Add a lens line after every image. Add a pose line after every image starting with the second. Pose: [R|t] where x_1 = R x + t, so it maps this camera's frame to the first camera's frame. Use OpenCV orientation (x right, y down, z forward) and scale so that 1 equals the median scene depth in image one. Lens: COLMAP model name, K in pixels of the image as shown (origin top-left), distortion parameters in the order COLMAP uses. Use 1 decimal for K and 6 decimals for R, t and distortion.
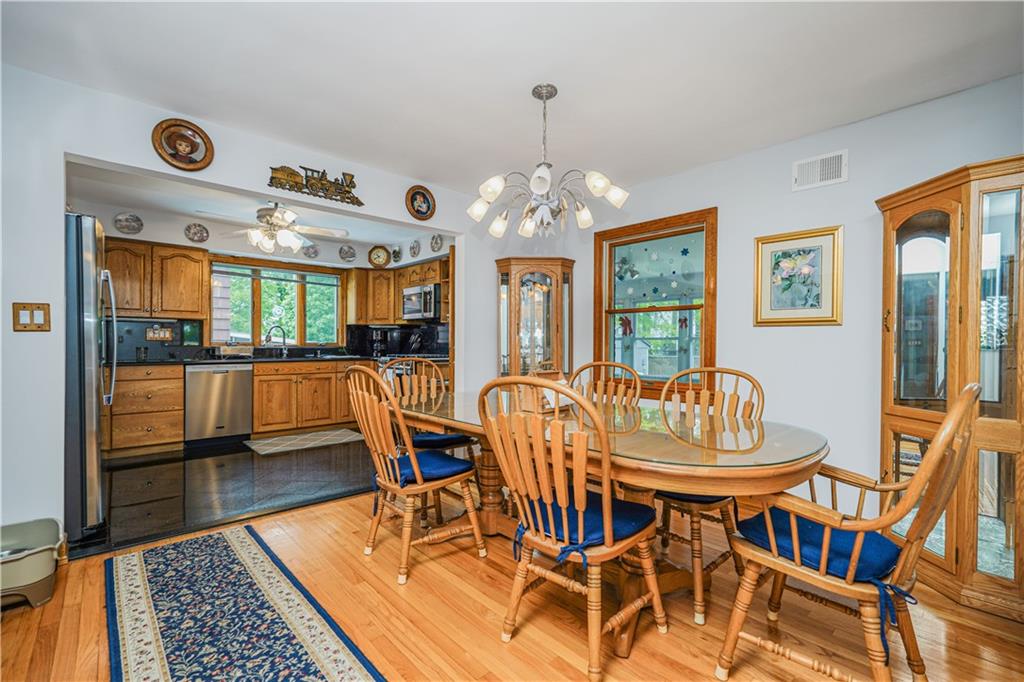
lens RADIAL K [[456.2, 0, 509.5], [0, 456.2, 344.1], [0, 0, 1]] dist [-0.001917, 0.004187]
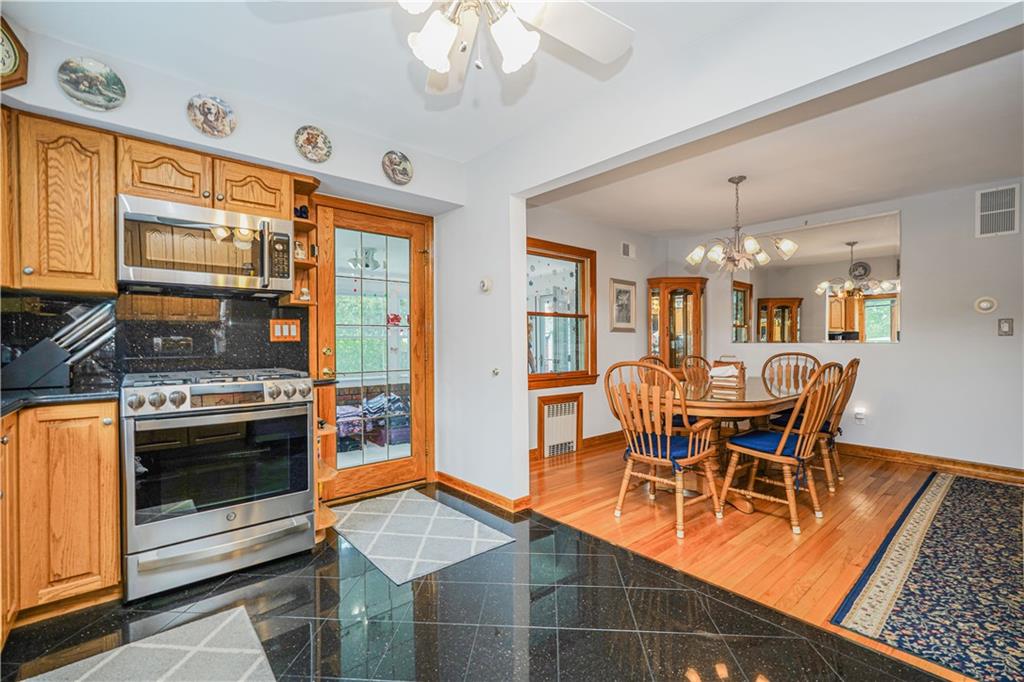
lens RADIAL K [[456.2, 0, 510.9], [0, 456.2, 335.8], [0, 0, 1]] dist [-0.001917, 0.004187]
pose [[0.020825, 0.002598, 0.999780, -0.656554], [-0.000506, 0.999997, -0.002588, -0.011579], [-0.999783, -0.000452, 0.020826, 0.776504]]
